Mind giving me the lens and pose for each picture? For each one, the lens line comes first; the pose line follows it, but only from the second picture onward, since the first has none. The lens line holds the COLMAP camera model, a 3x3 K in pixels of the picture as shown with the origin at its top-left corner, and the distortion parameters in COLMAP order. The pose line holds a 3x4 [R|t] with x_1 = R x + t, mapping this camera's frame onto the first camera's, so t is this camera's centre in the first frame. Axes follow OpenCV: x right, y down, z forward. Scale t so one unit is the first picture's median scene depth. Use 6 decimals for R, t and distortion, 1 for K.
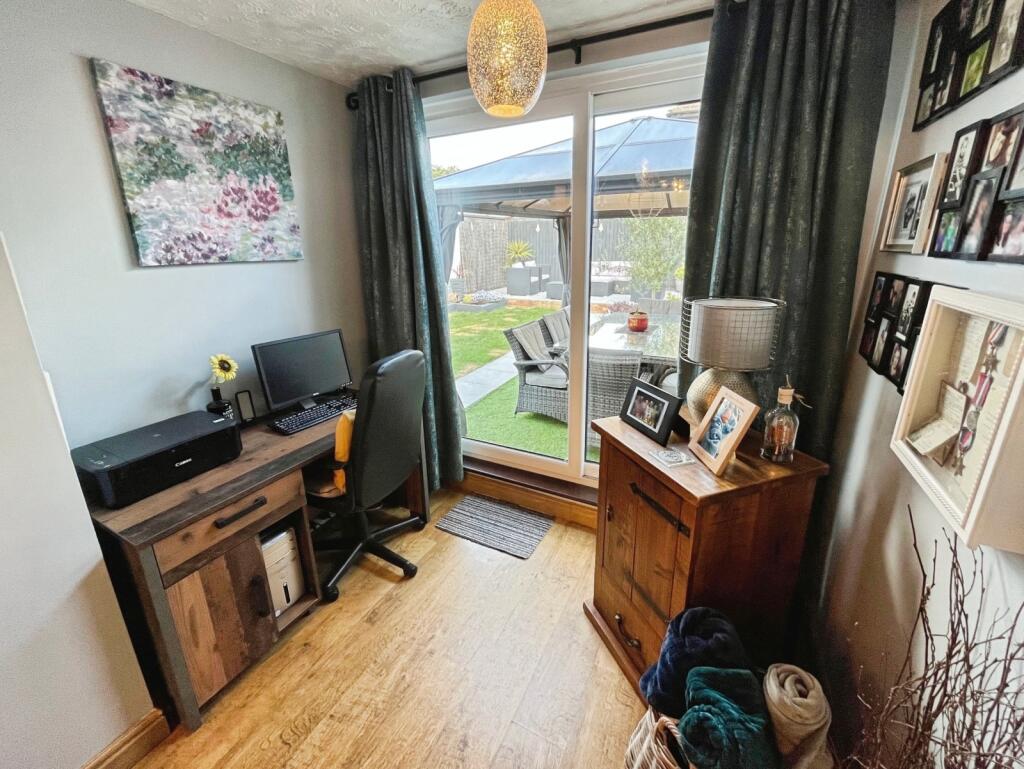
lens RADIAL K [[428.5, 0, 504.6], [0, 428.5, 357.4], [0, 0, 1]] dist [-0.001104, -0.000316]
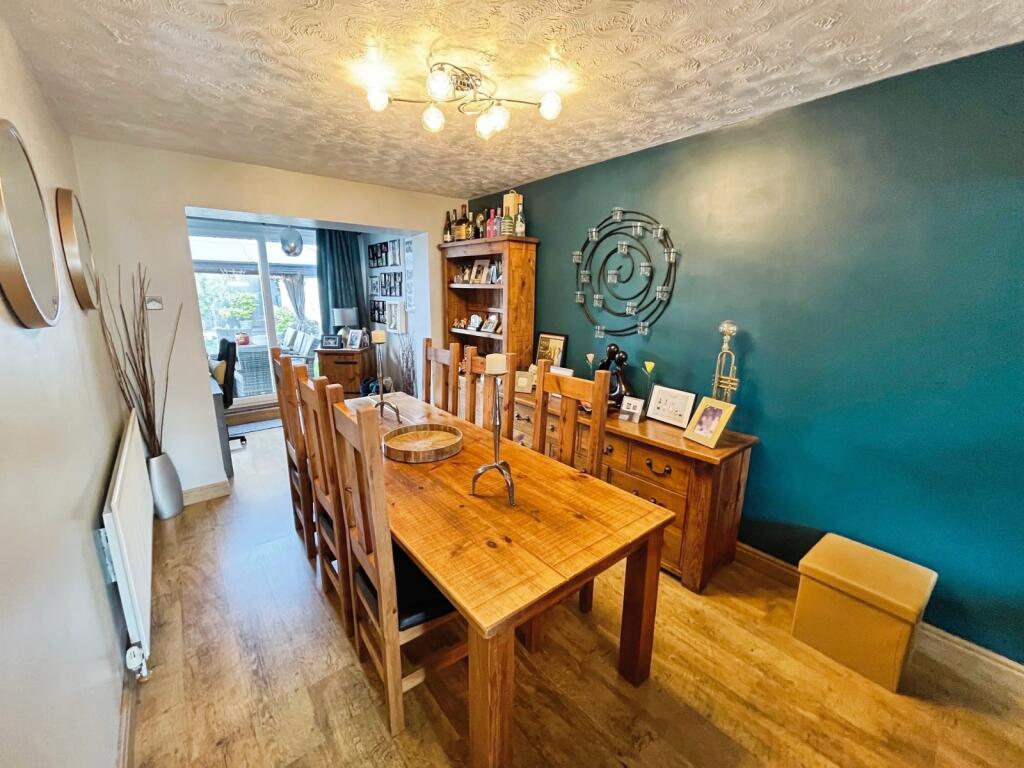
lens RADIAL K [[412.2, 0, 514.5], [0, 412.2, 390.2], [0, 0, 1]] dist [0.000489, -0.000052]
pose [[0.383920, -0.196419, 0.902233, -2.728891], [0.214164, 0.969410, 0.119912, 0.535447], [-0.898187, 0.147190, 0.414242, -2.047499]]
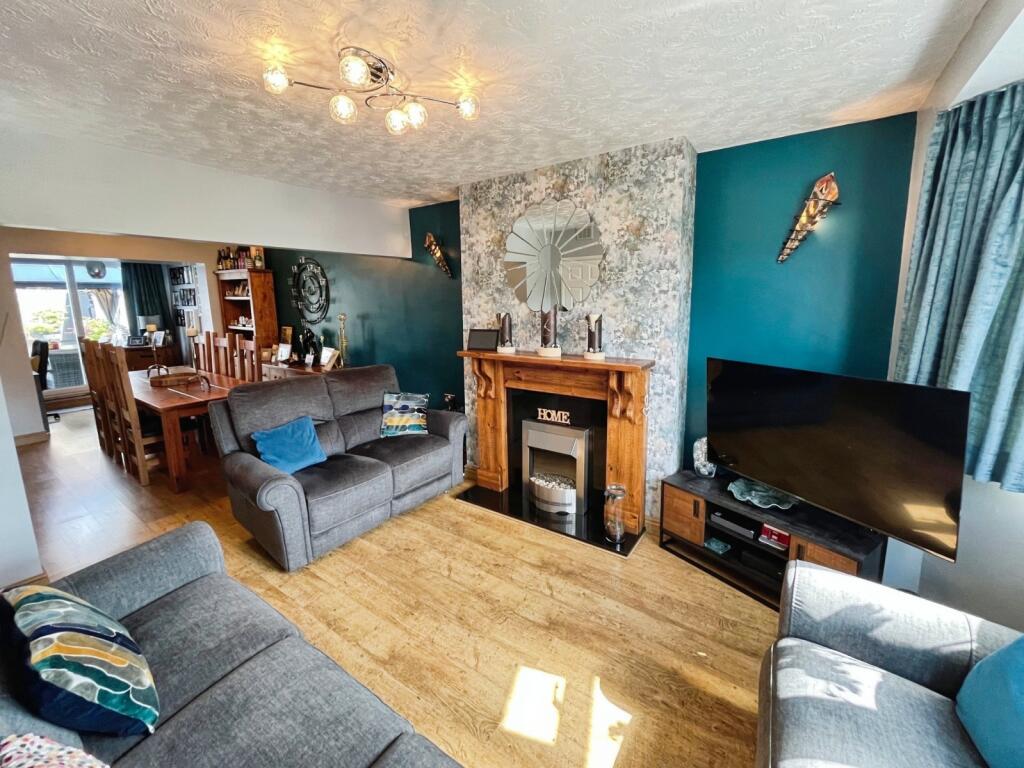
lens RADIAL K [[414.9, 0, 505.0], [0, 414.9, 376.8], [0, 0, 1]] dist [0.000523, -0.000323]
pose [[0.132428, -0.163224, 0.977661, -4.411226], [0.247580, 0.960530, 0.126828, 1.135518], [-0.959774, 0.225254, 0.167612, -4.246859]]
